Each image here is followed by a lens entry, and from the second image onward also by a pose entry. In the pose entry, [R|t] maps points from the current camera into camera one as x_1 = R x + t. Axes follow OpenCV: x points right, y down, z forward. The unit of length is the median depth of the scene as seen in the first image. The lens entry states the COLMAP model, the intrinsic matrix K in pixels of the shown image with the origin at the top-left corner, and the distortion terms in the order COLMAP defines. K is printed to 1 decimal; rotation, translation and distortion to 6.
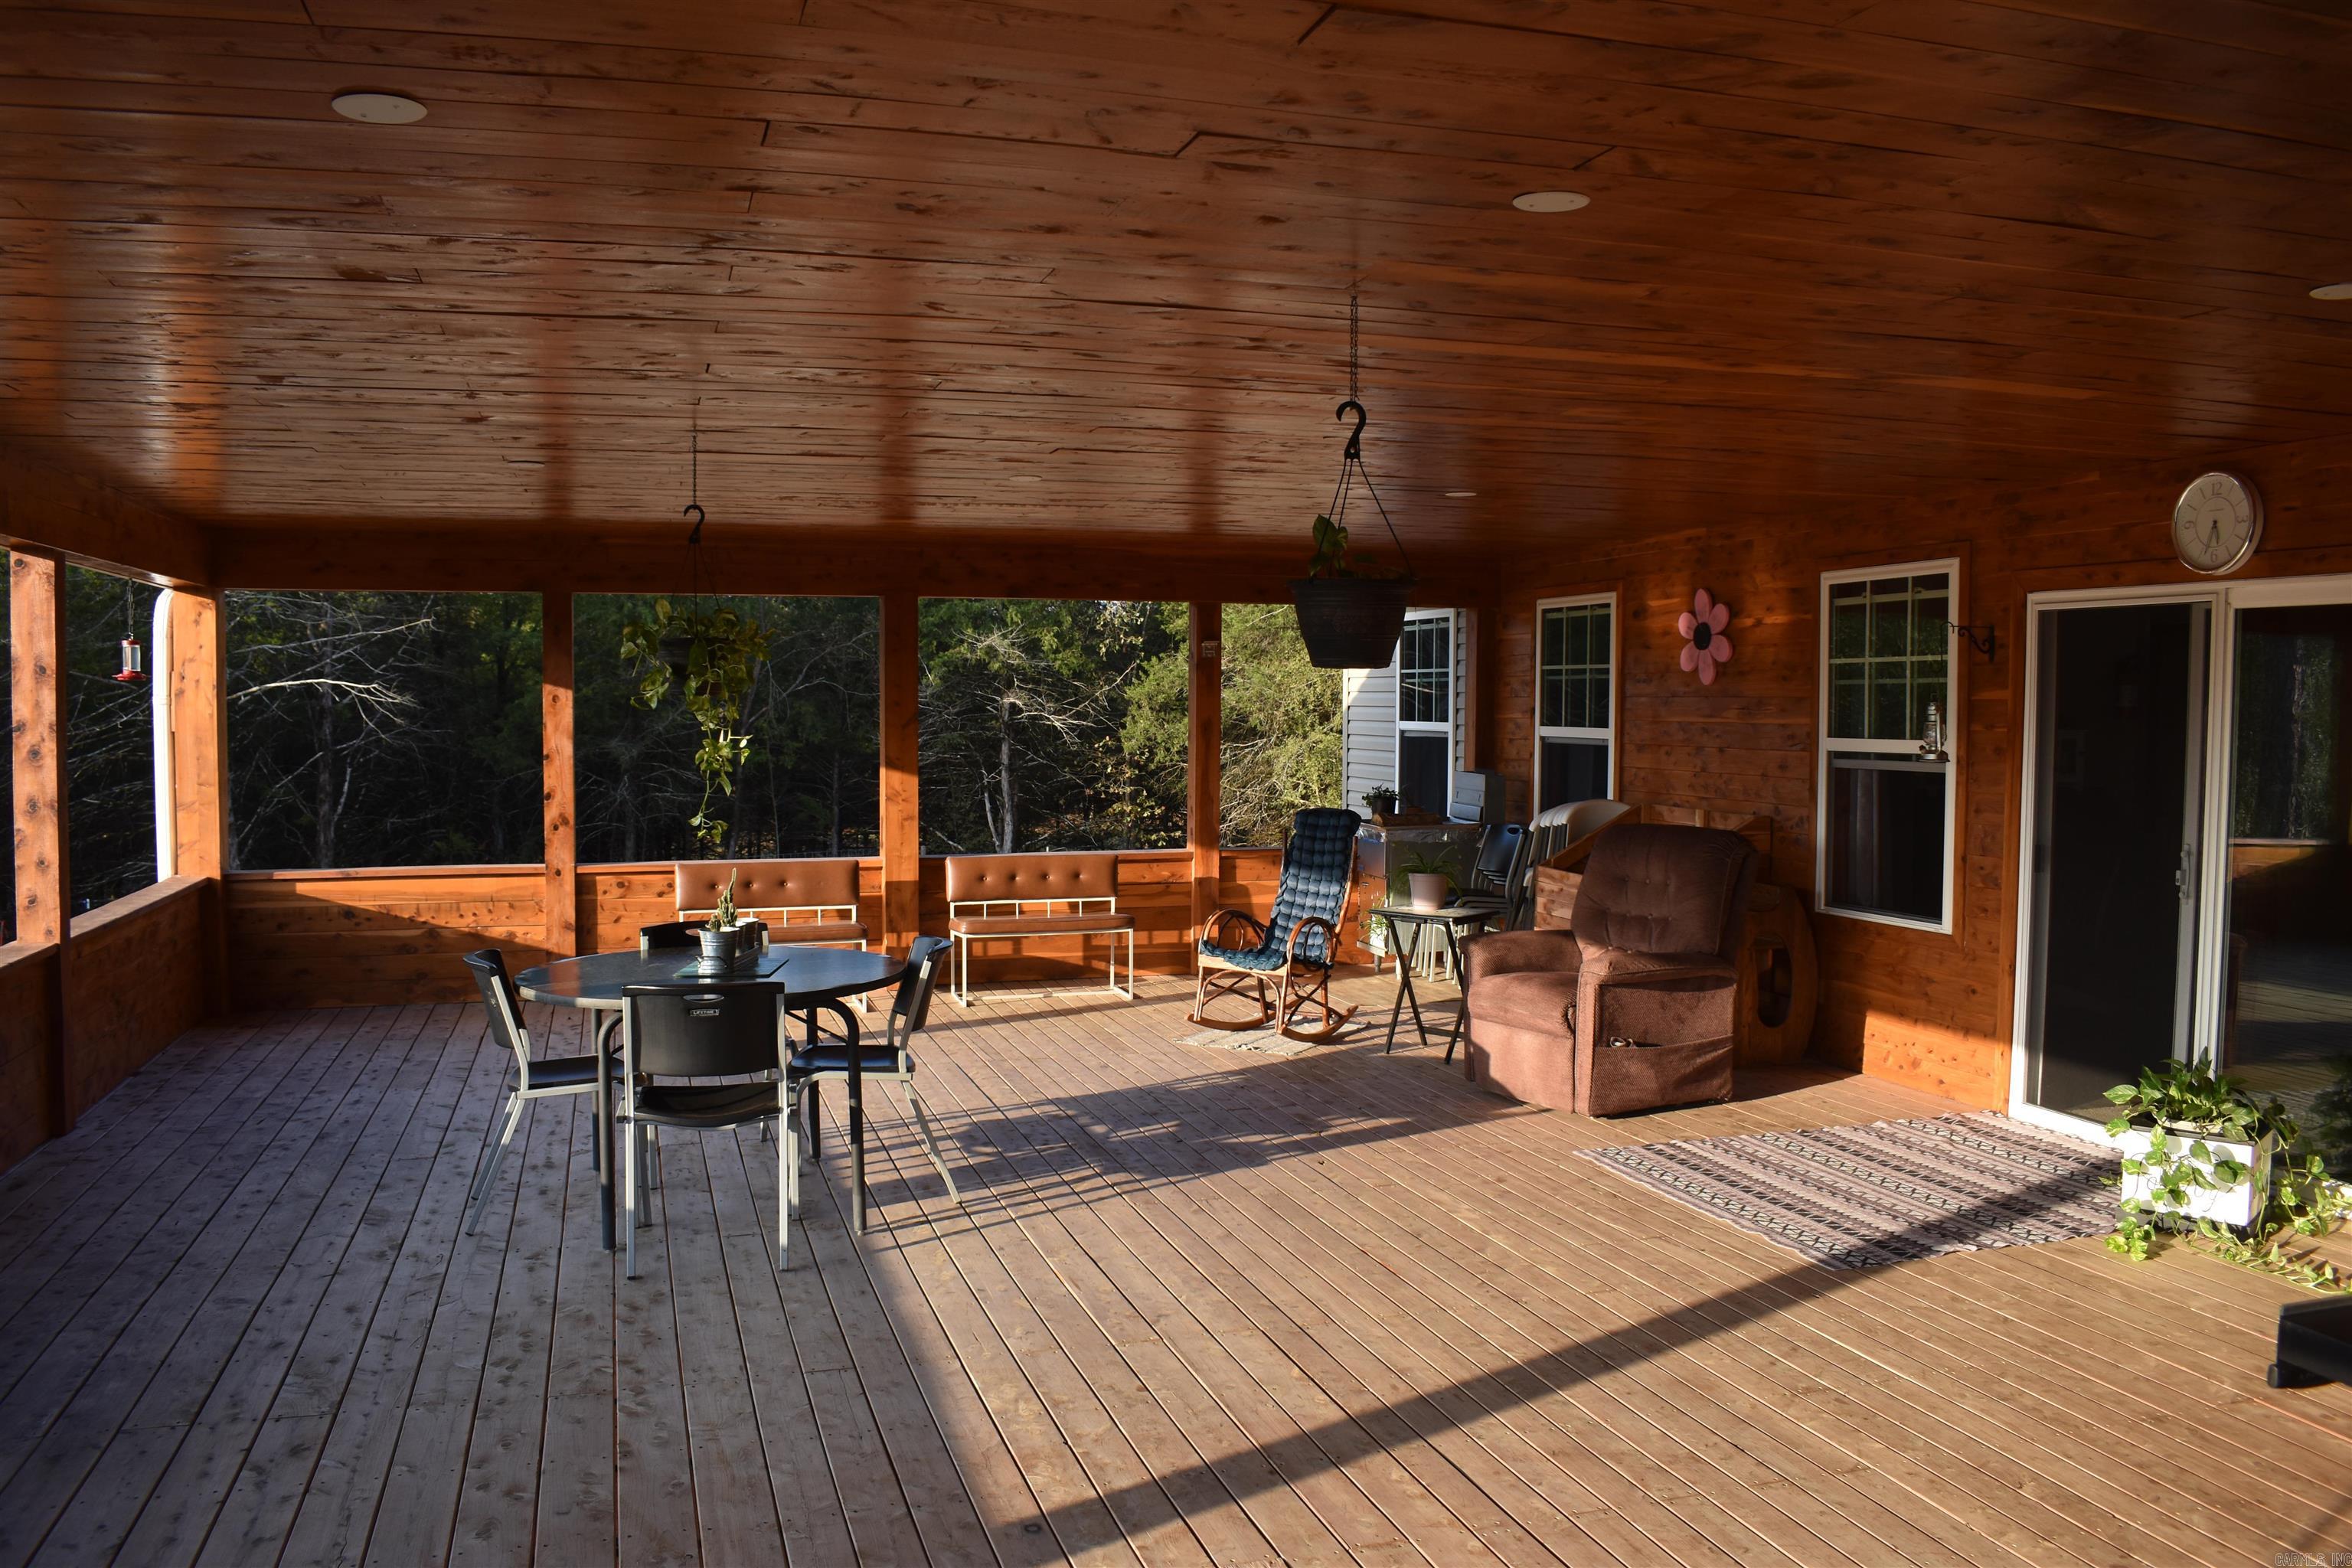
lens RADIAL K [[1852.4, 0, 1166.4], [0, 1852.4, 785.5], [0, 0, 1]] dist [-0.079361, 0.001721]
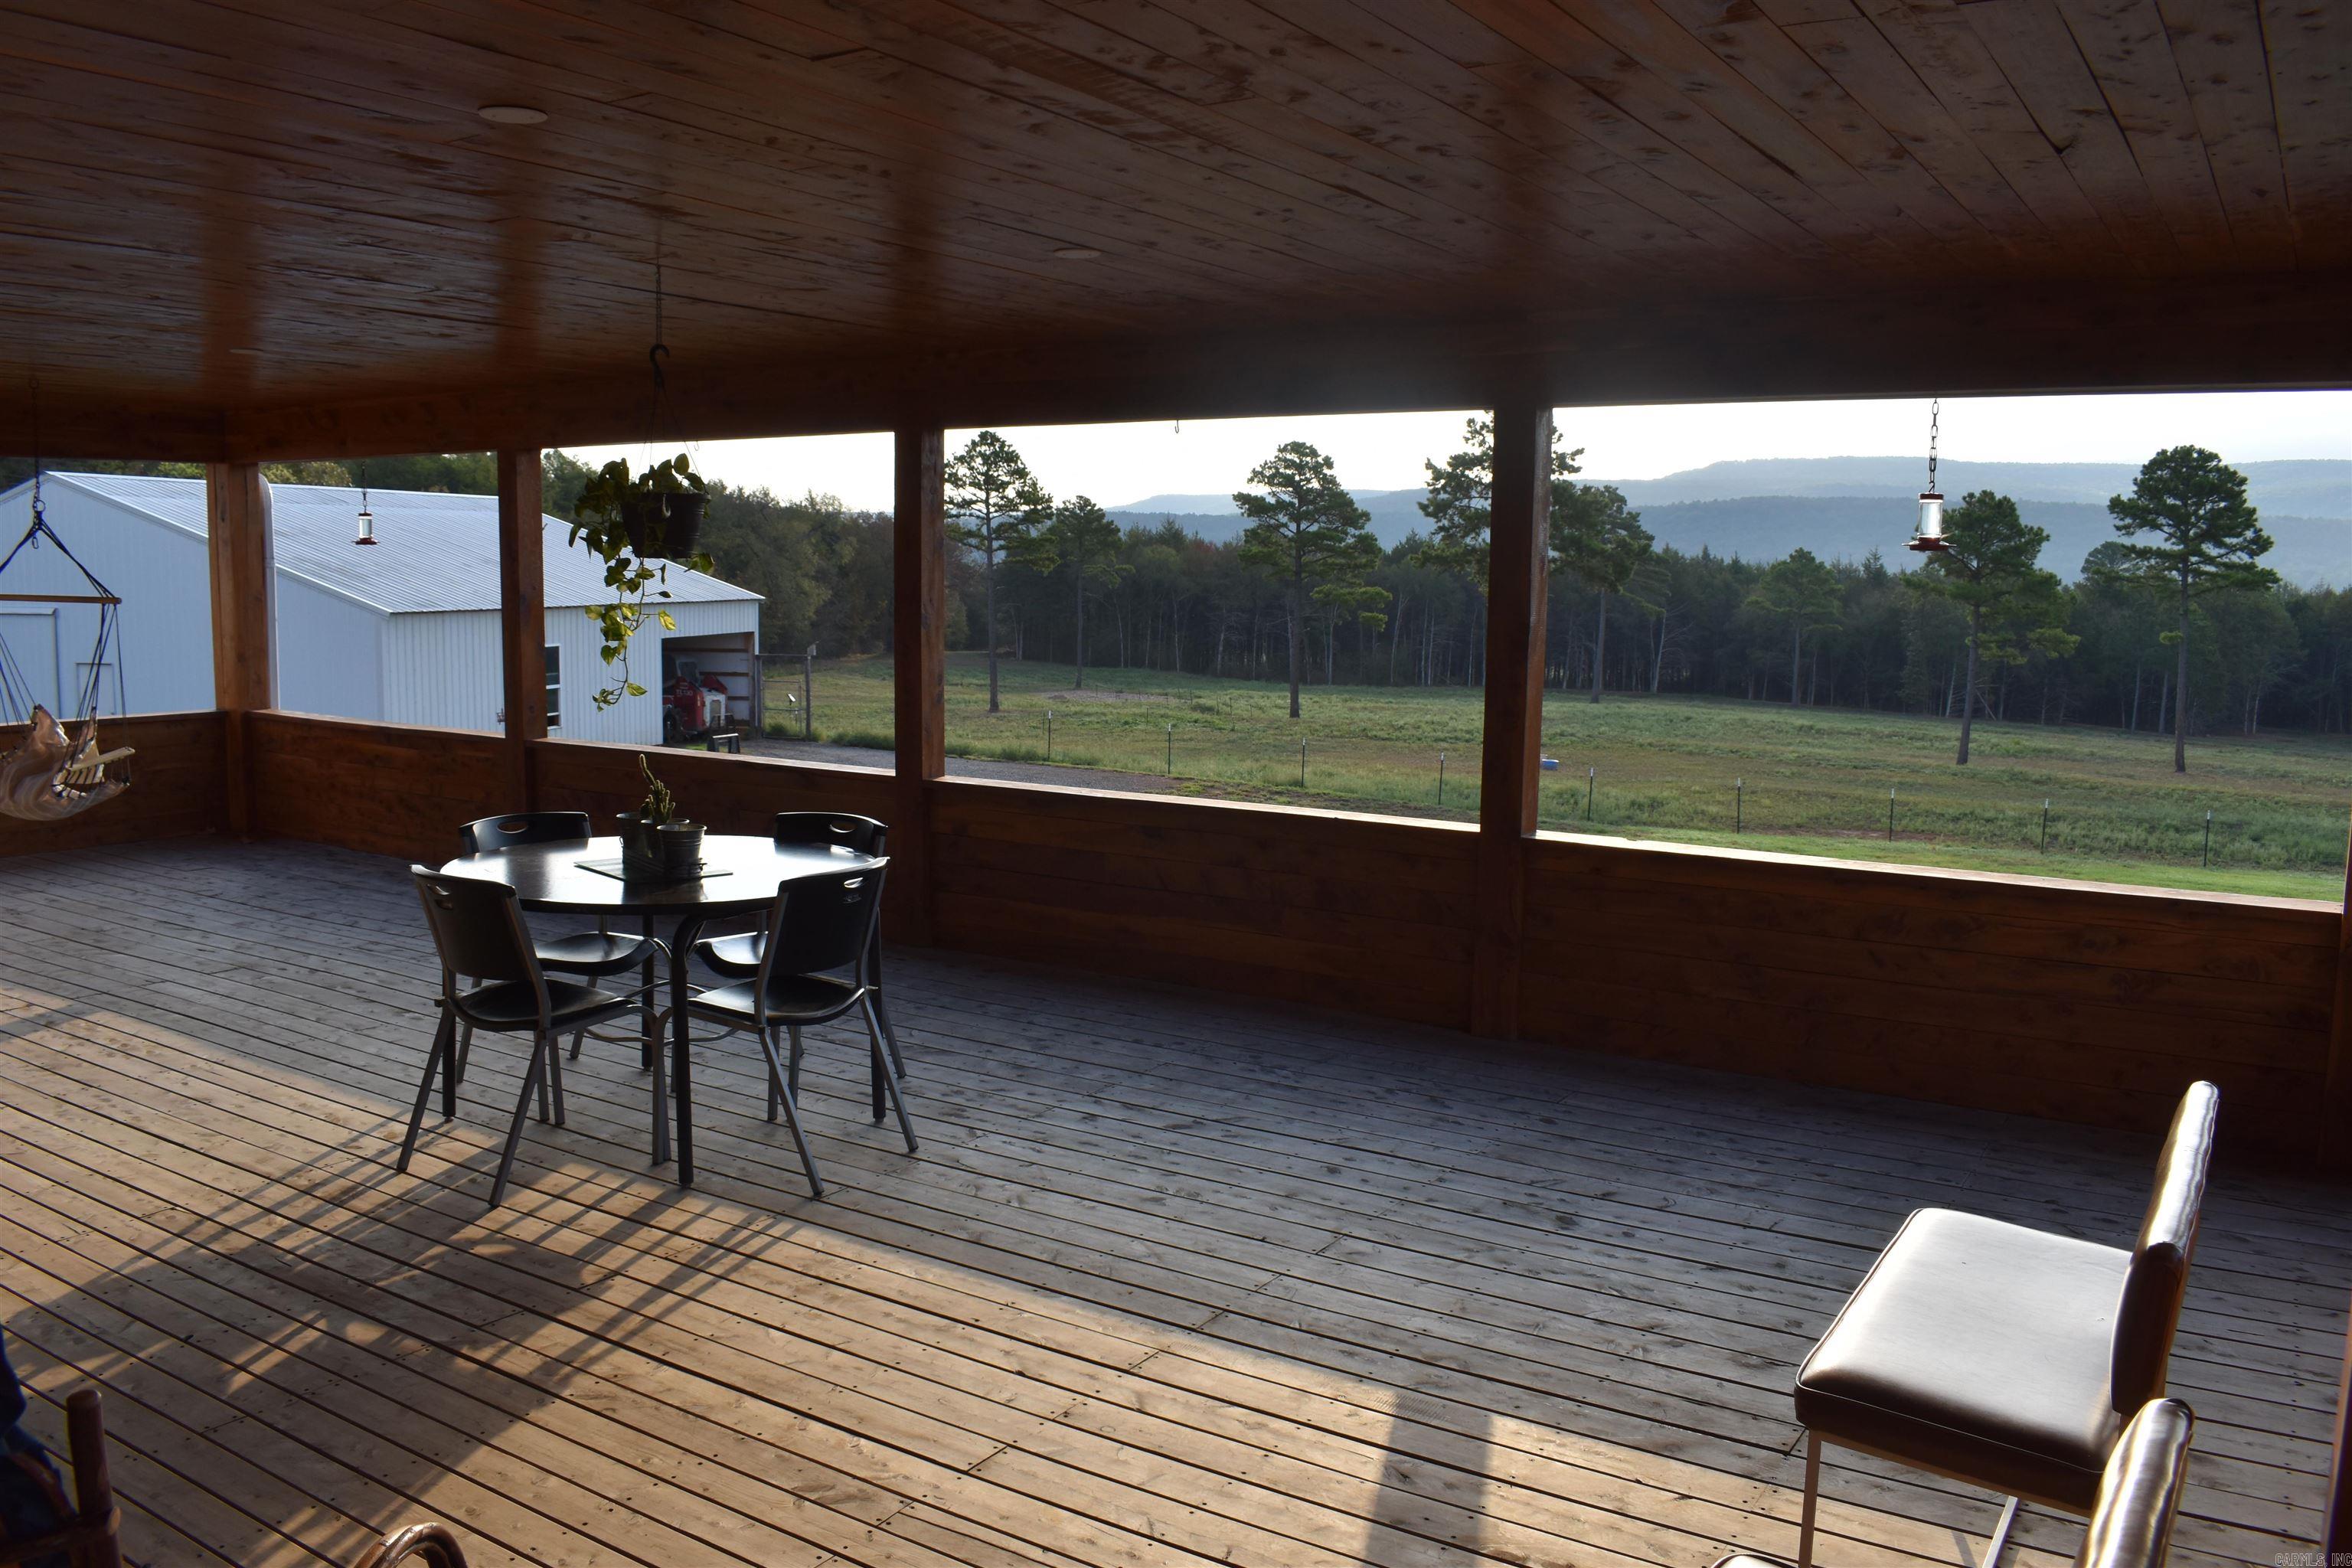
lens RADIAL K [[1852.4, 0, 1166.4], [0, 1852.4, 785.5], [0, 0, 1]] dist [-0.079361, 0.001721]
pose [[-0.766099, 0.063483, -0.639579, 0.114070], [-0.047180, 0.986871, 0.154468, -0.073665], [0.640988, 0.148513, -0.753046, 1.508450]]
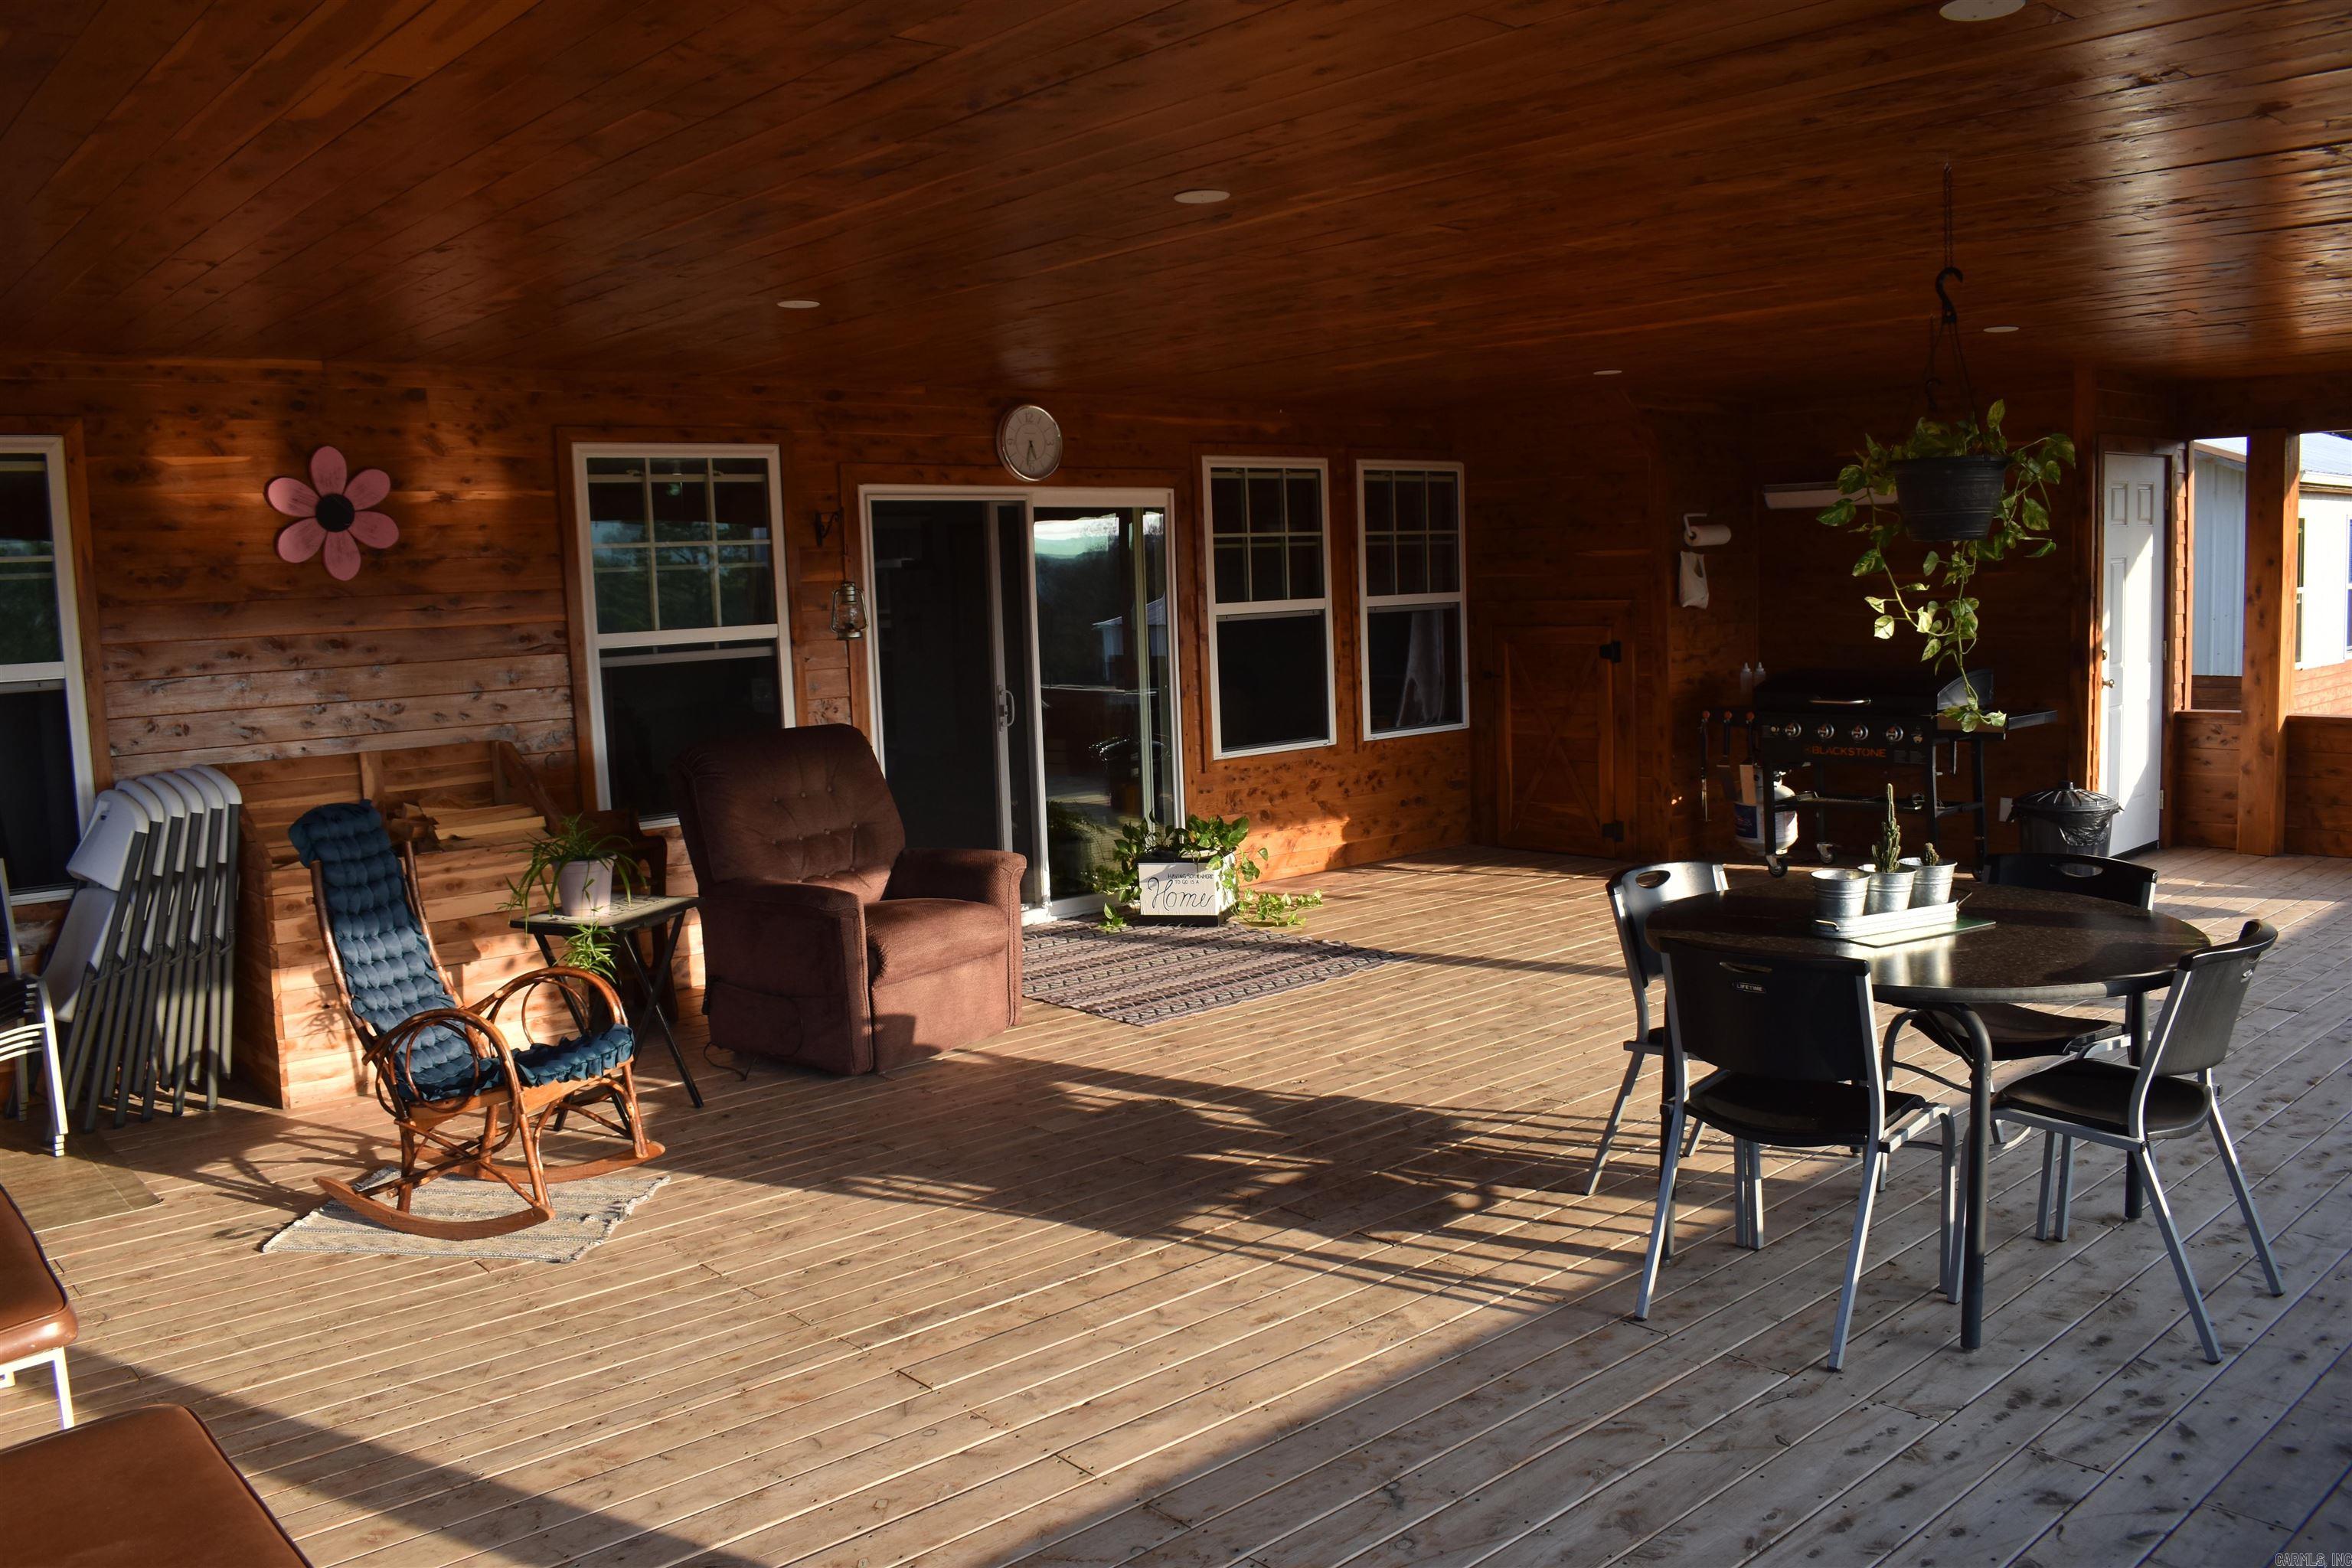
lens RADIAL K [[1852.4, 0, 1166.4], [0, 1852.4, 785.5], [0, 0, 1]] dist [-0.079361, 0.001721]
pose [[-0.409578, -0.088414, 0.907980, -0.627557], [0.077905, 0.988267, 0.131374, -0.055826], [-0.908942, 0.124544, -0.397885, 1.267827]]
